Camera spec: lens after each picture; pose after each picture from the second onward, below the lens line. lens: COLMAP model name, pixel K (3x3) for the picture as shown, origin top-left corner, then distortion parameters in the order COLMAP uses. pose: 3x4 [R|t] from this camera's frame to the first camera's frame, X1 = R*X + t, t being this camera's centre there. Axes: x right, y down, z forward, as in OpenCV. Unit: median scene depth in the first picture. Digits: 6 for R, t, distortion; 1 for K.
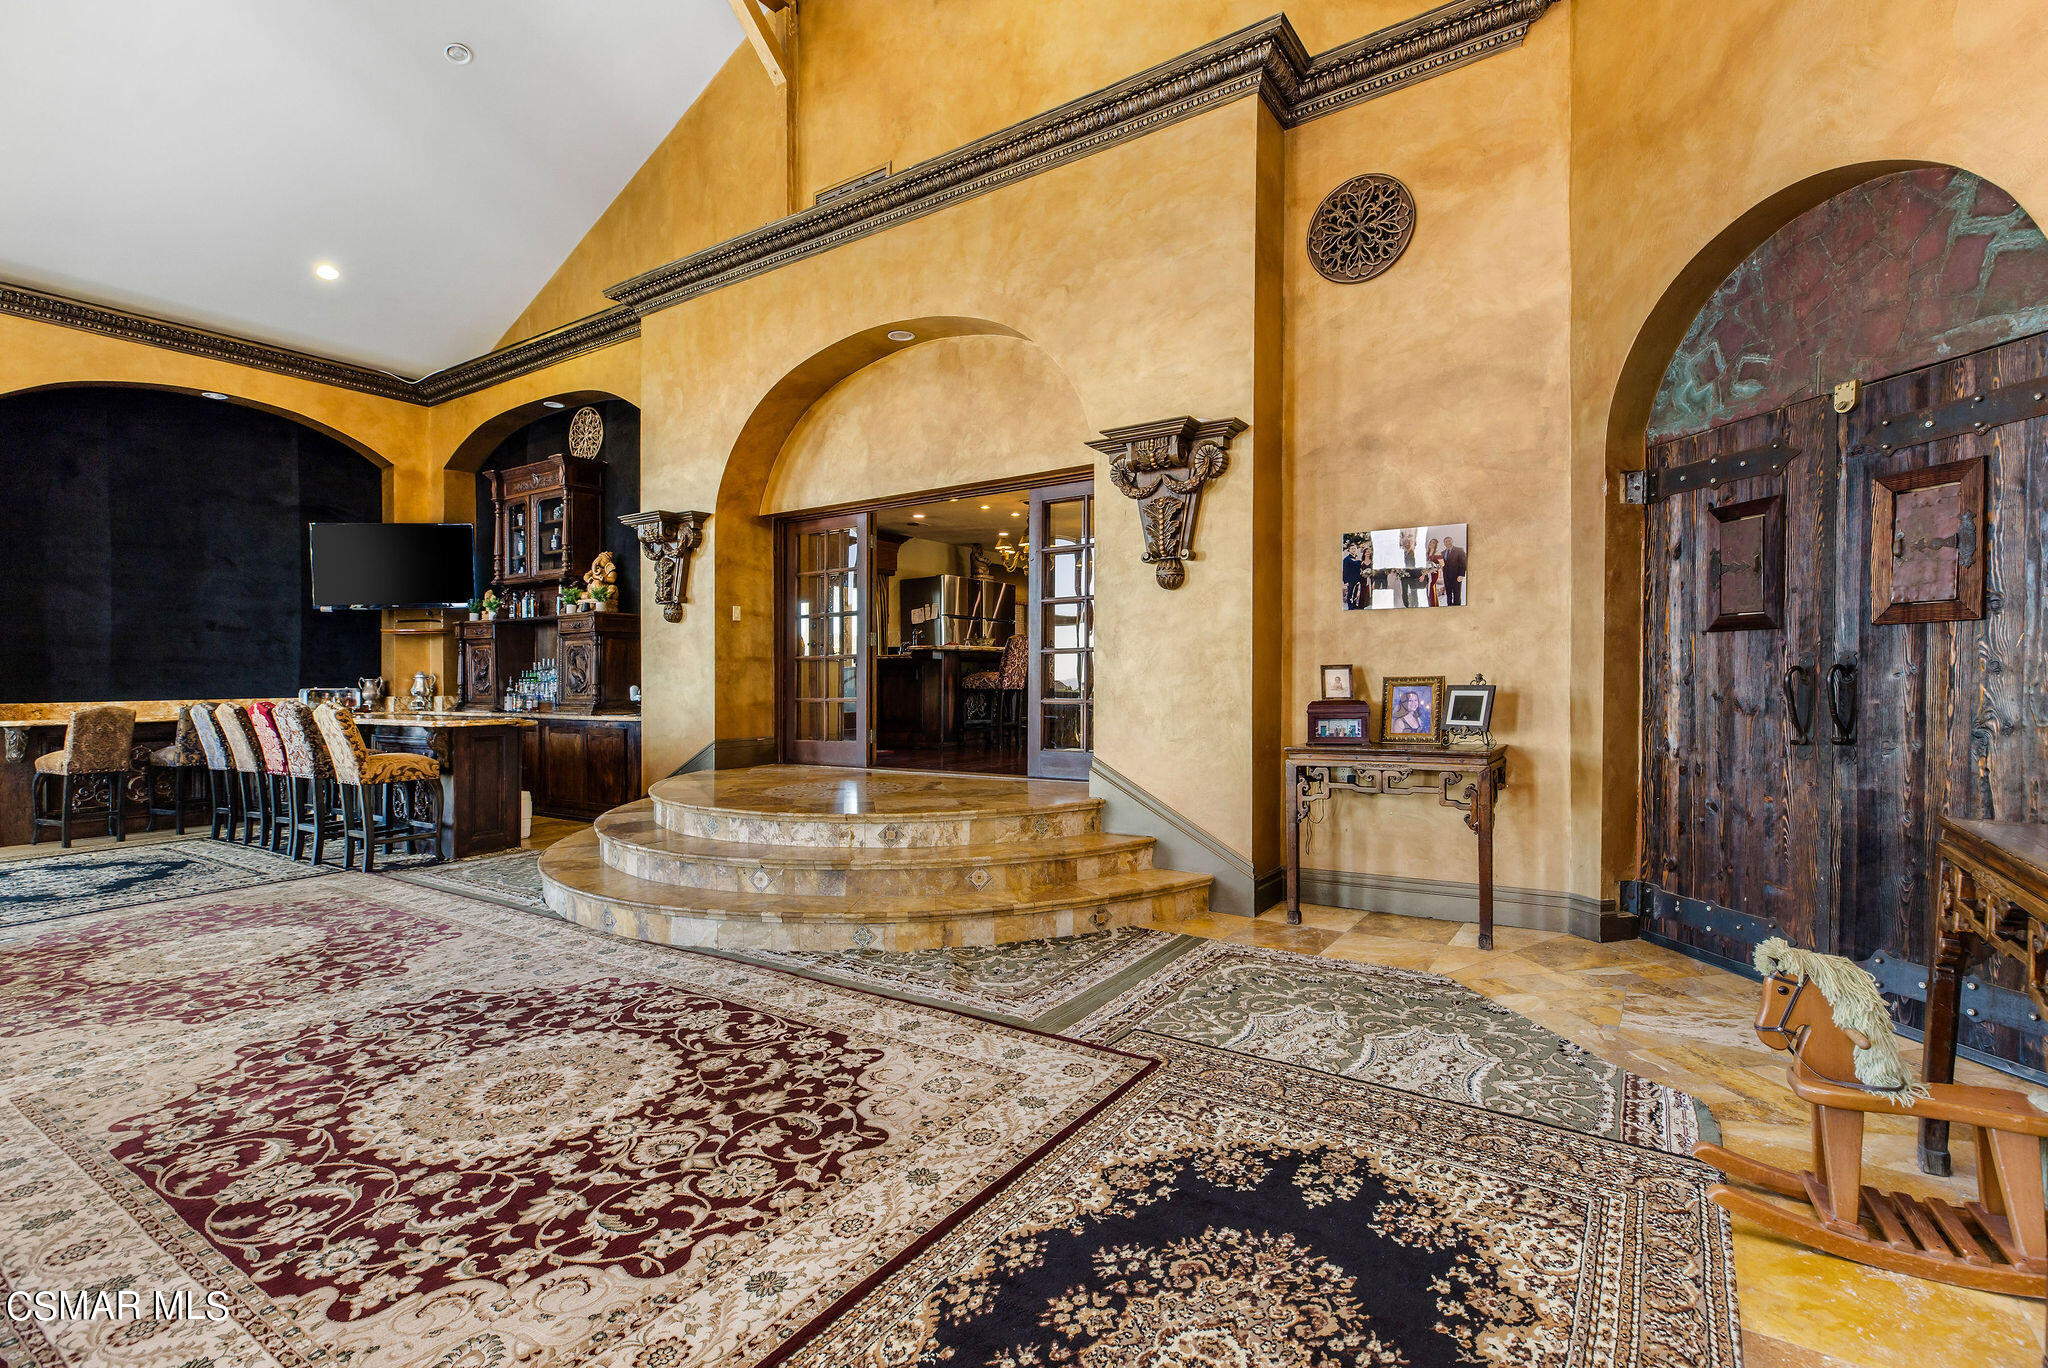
lens RADIAL K [[944.8, 0, 1088.4], [0, 944.8, 689.0], [0, 0, 1]] dist [0.002188, 0.000199]
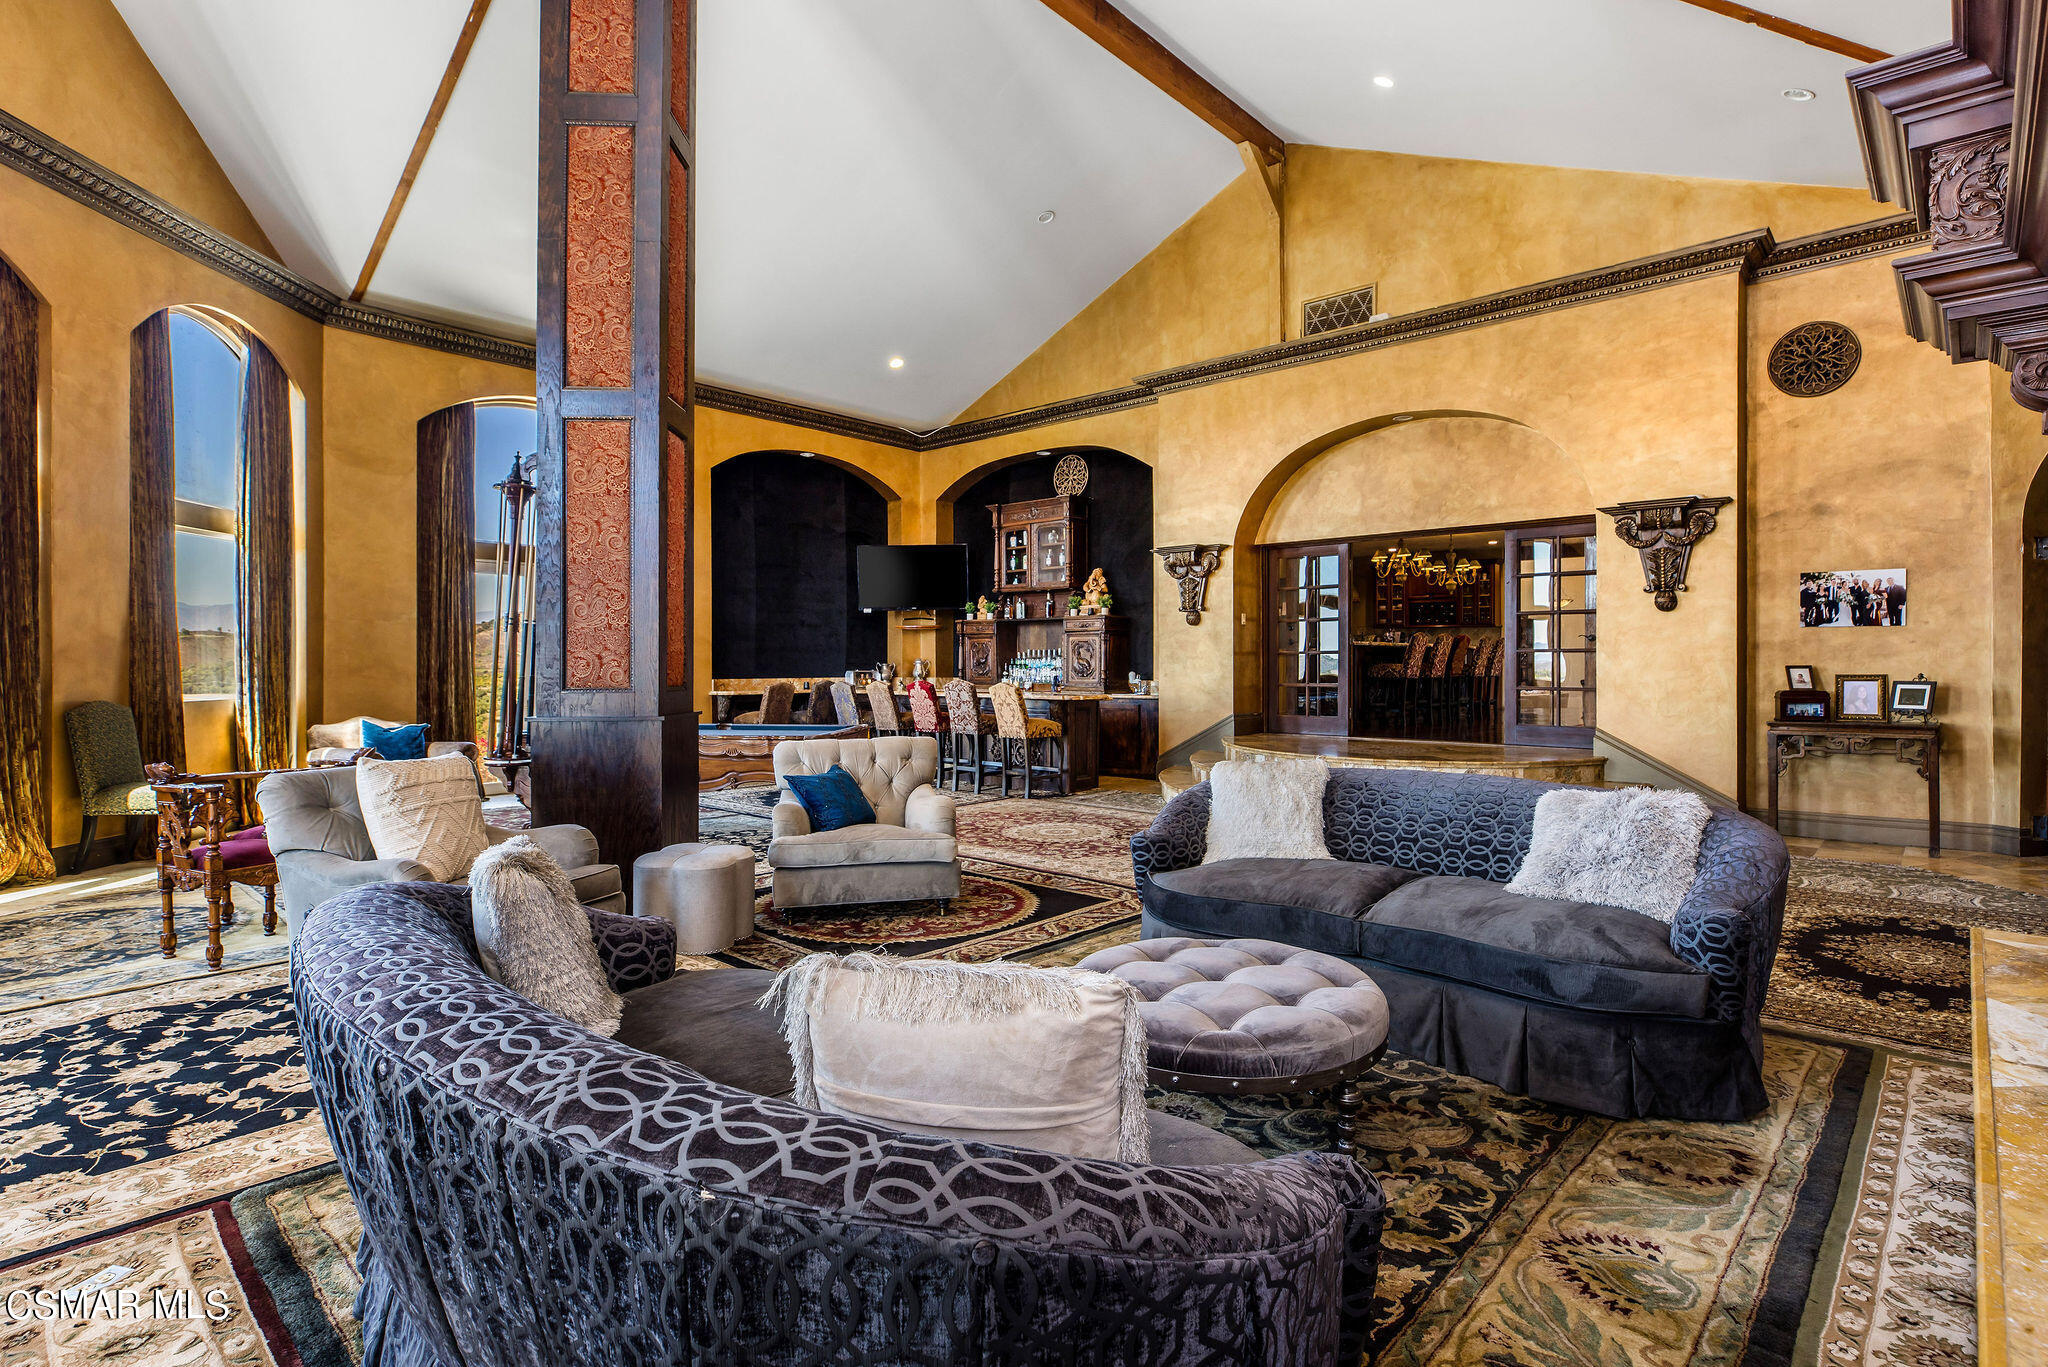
lens RADIAL K [[1018.5, 0, 1070.0], [0, 1018.5, 657.0], [0, 0, 1]] dist [-0.009012, -0.000150]
pose [[0.985822, 0.008882, -0.167562, -0.538516], [-0.011705, 0.999806, -0.015872, -0.001051], [0.167388, 0.017609, 0.985734, -0.660400]]
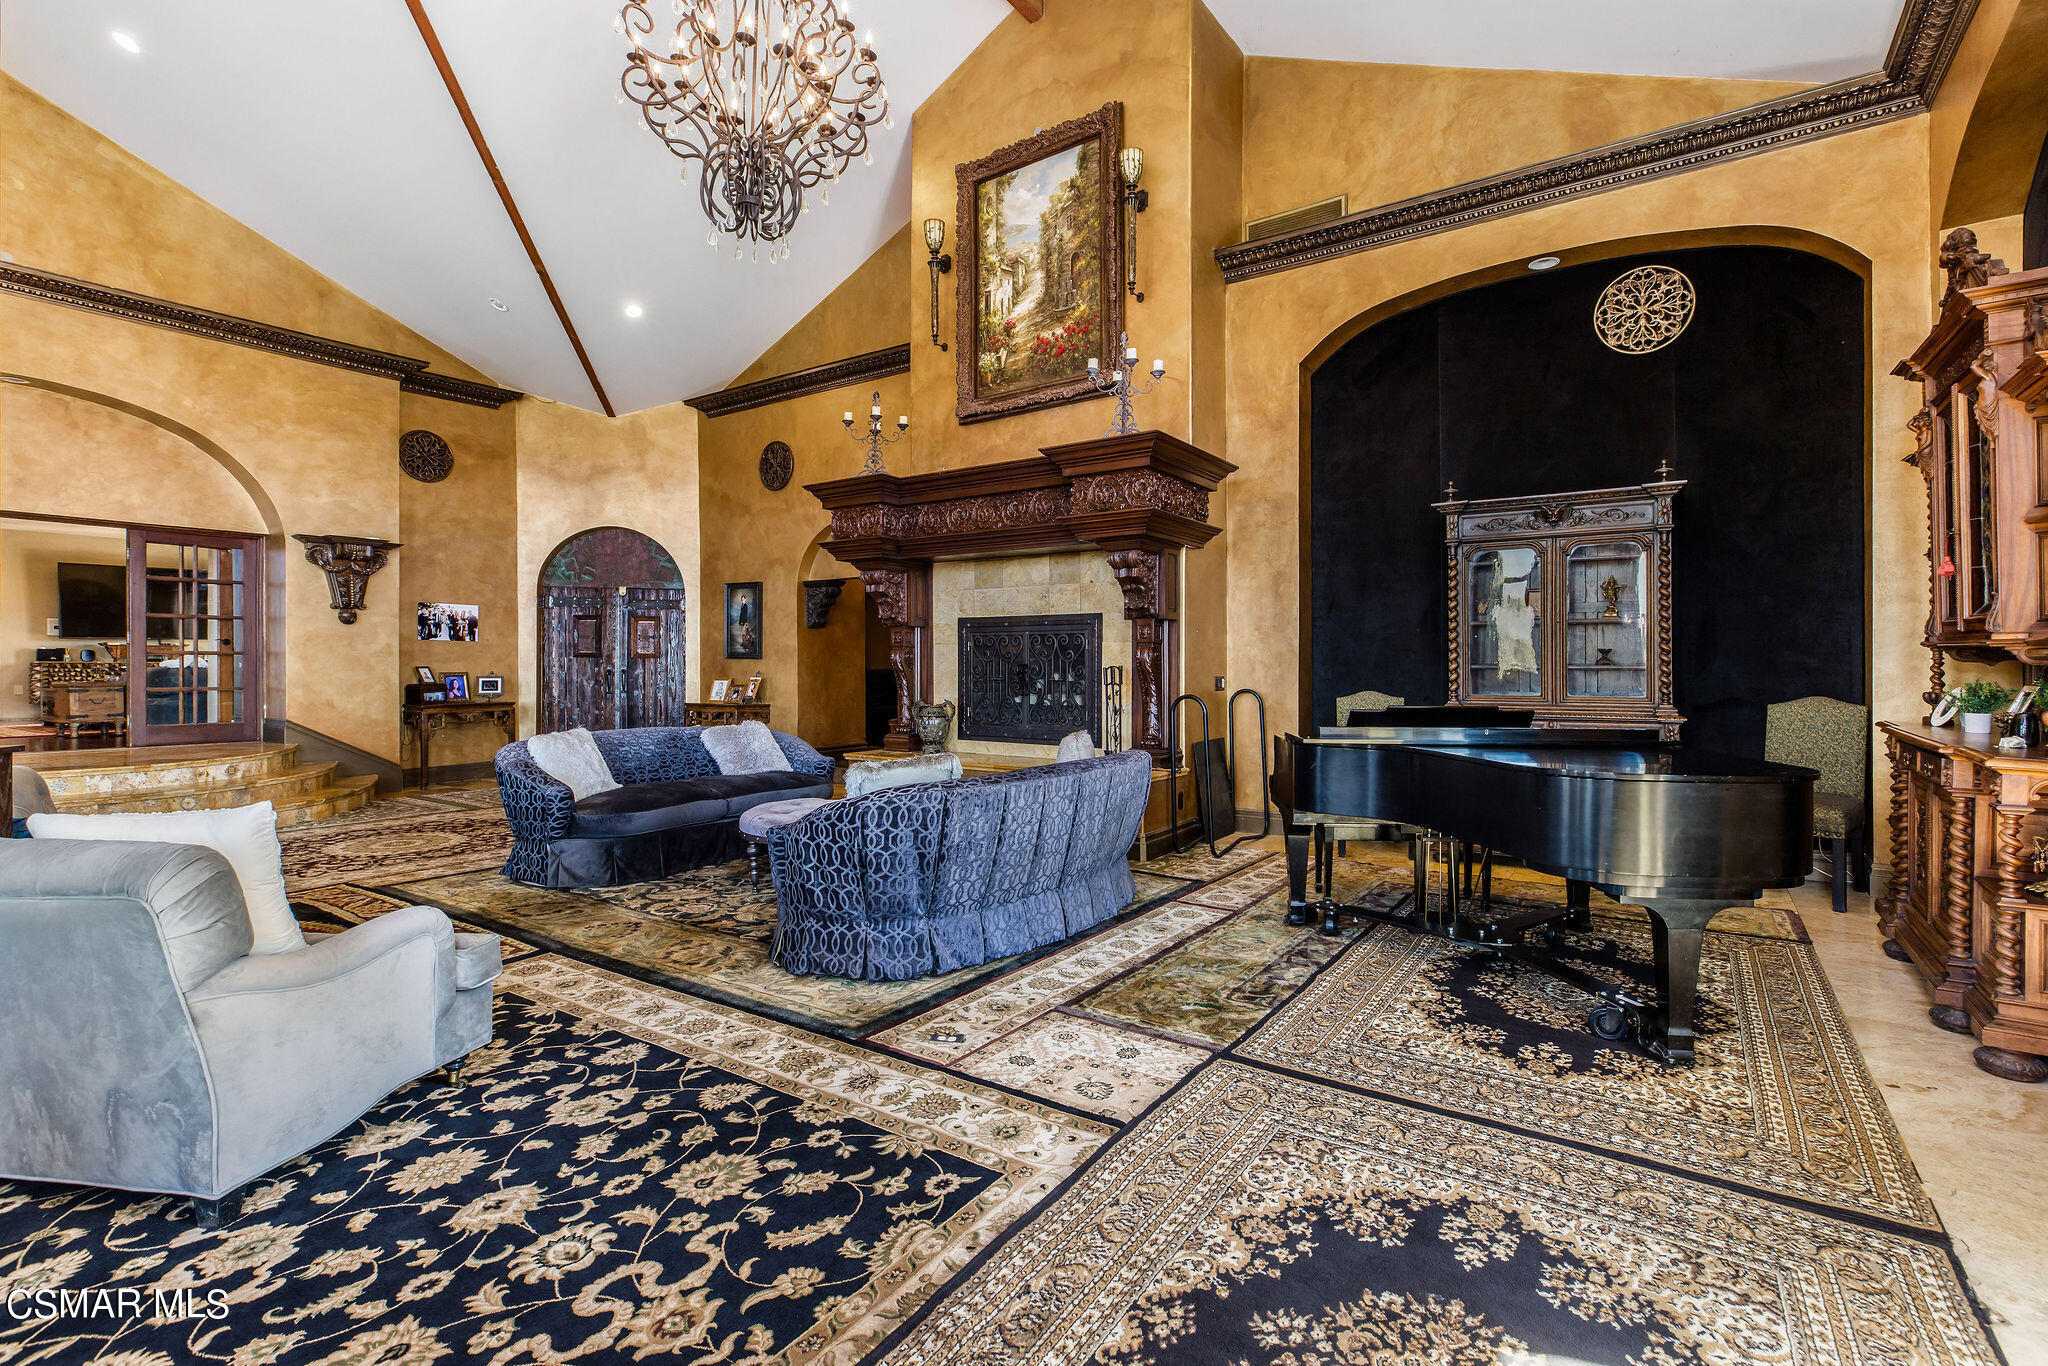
lens RADIAL K [[960.0, 0, 1029.5], [0, 960.0, 670.6], [0, 0, 1]] dist [-0.002354, -0.001646]
pose [[0.040684, 0.005350, 0.999158, -1.695998], [0.007823, 0.999953, -0.005673, 0.005427], [-0.999141, 0.008047, 0.040640, -0.392856]]
